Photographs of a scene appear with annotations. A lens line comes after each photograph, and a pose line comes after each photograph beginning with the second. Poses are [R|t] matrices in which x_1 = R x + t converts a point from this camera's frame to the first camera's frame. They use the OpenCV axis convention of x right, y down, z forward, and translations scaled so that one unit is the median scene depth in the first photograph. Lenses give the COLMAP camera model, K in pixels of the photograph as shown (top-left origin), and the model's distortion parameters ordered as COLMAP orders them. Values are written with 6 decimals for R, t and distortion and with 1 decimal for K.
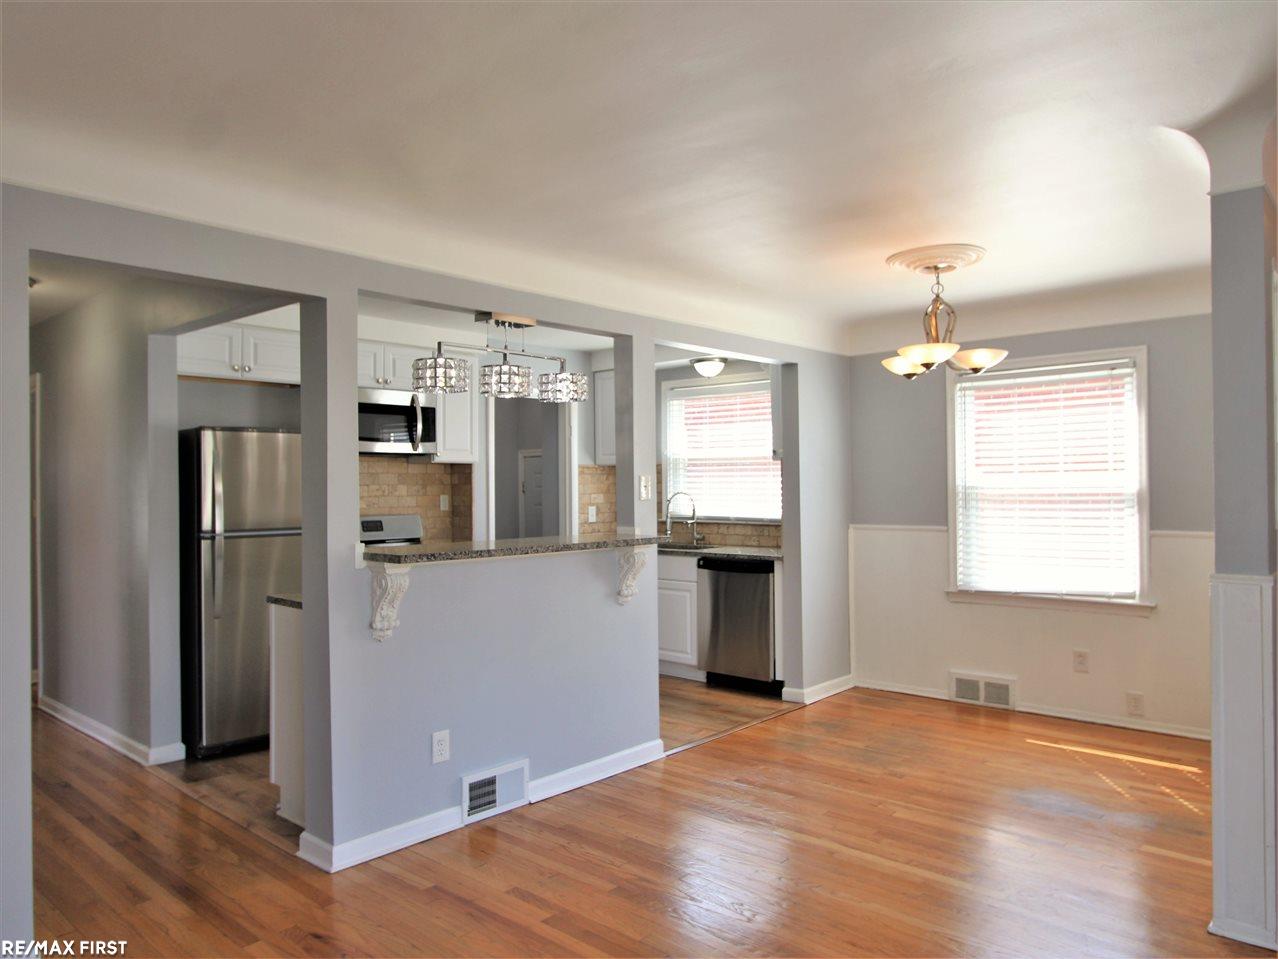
lens RADIAL K [[892.0, 0, 642.8], [0, 892.0, 480.9], [0, 0, 1]] dist [-0.021646, 0.015172]
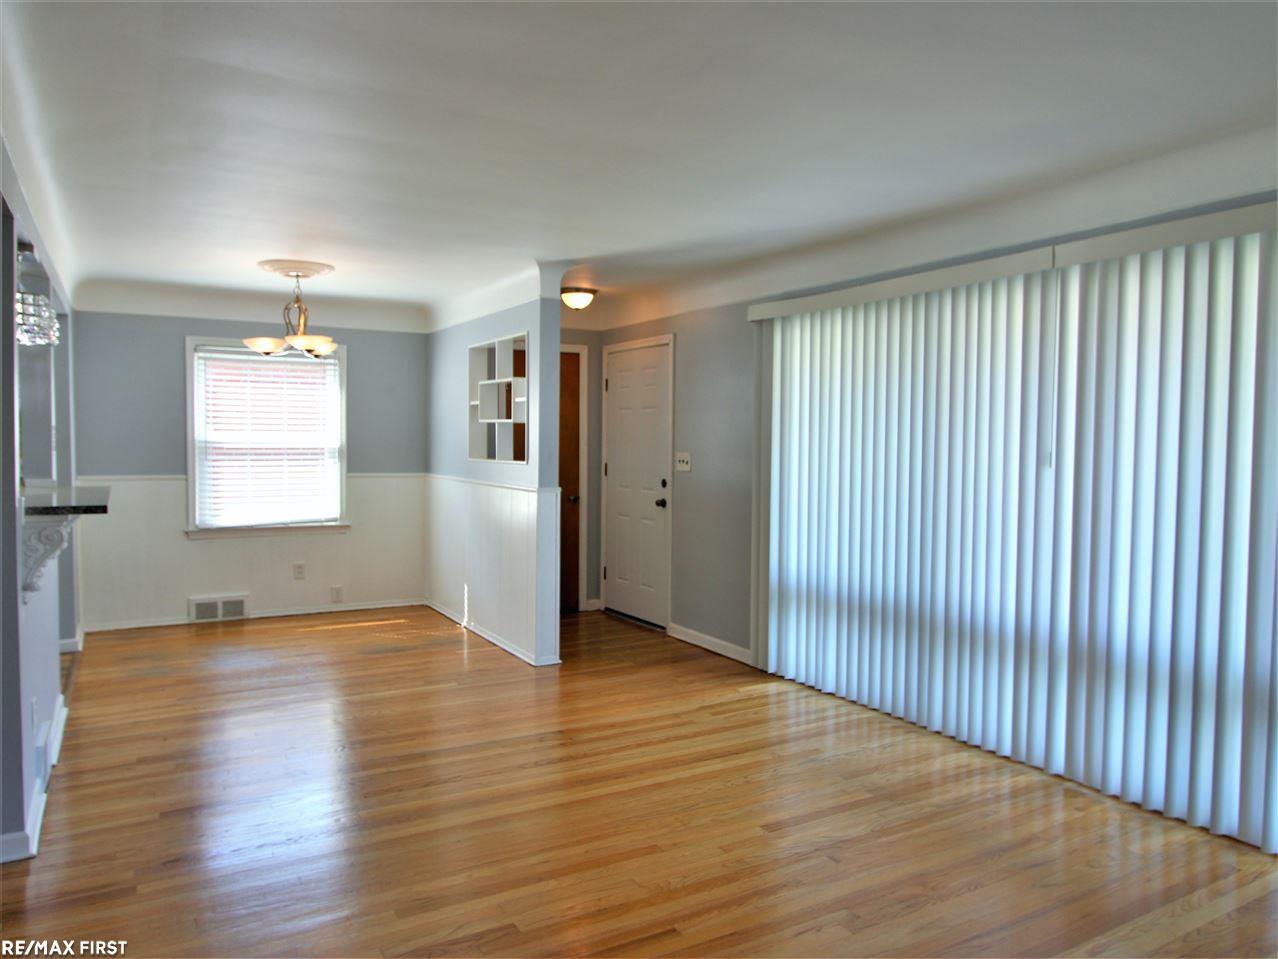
lens RADIAL K [[892.0, 0, 642.8], [0, 892.0, 480.9], [0, 0, 1]] dist [-0.021646, 0.015172]
pose [[0.309602, -0.028585, 0.950436, -0.608673], [-0.018097, 0.999190, 0.035946, 0.006495], [-0.950694, -0.028329, 0.308834, 0.080155]]
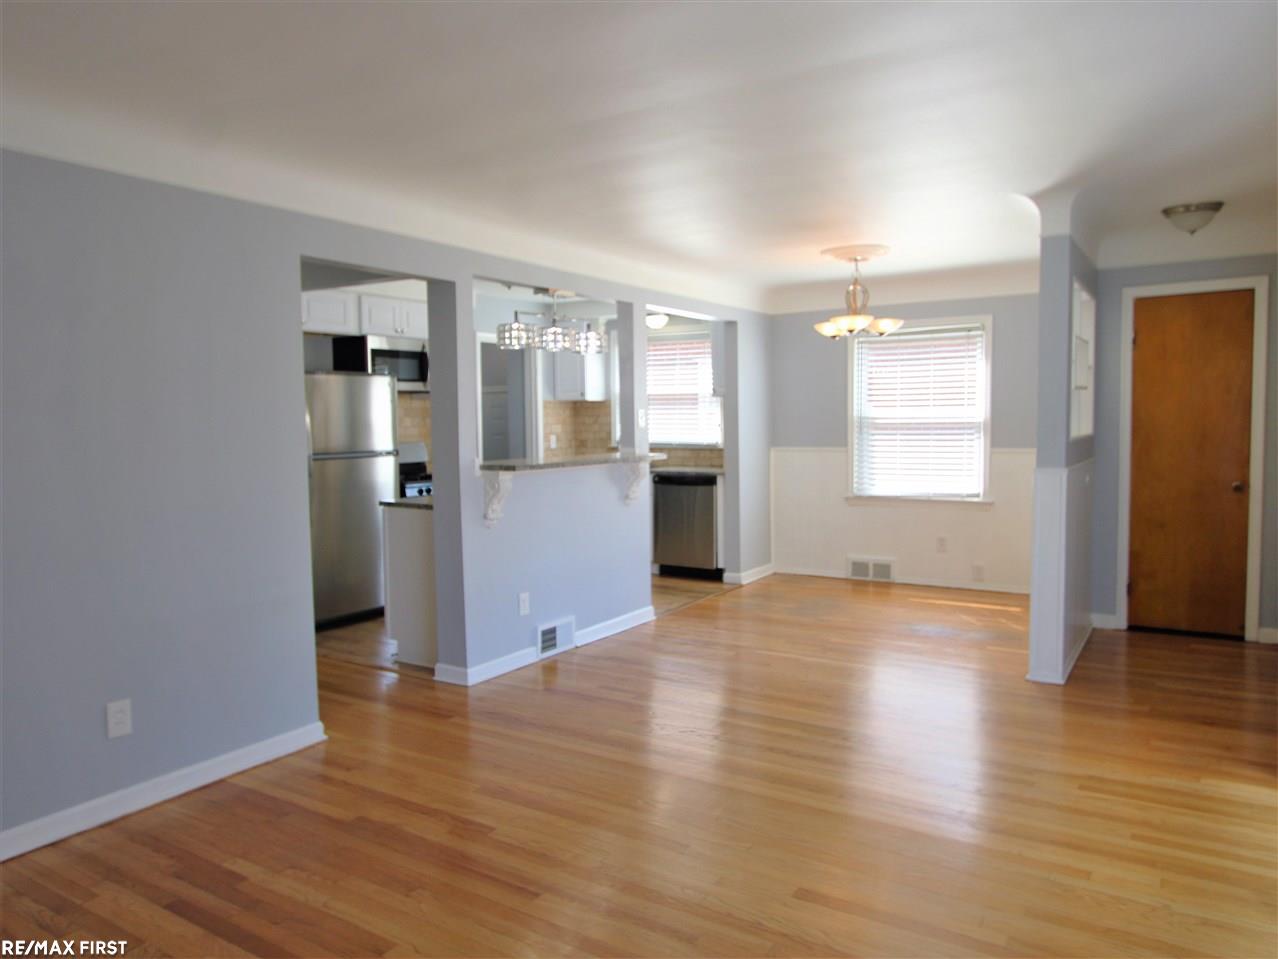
lens RADIAL K [[892.0, 0, 642.8], [0, 892.0, 480.9], [0, 0, 1]] dist [-0.021646, 0.015172]
pose [[0.986540, -0.014318, 0.162894, -0.181297], [0.002092, 0.997183, 0.074983, 0.000563], [-0.163508, -0.073633, 0.983790, -0.266420]]
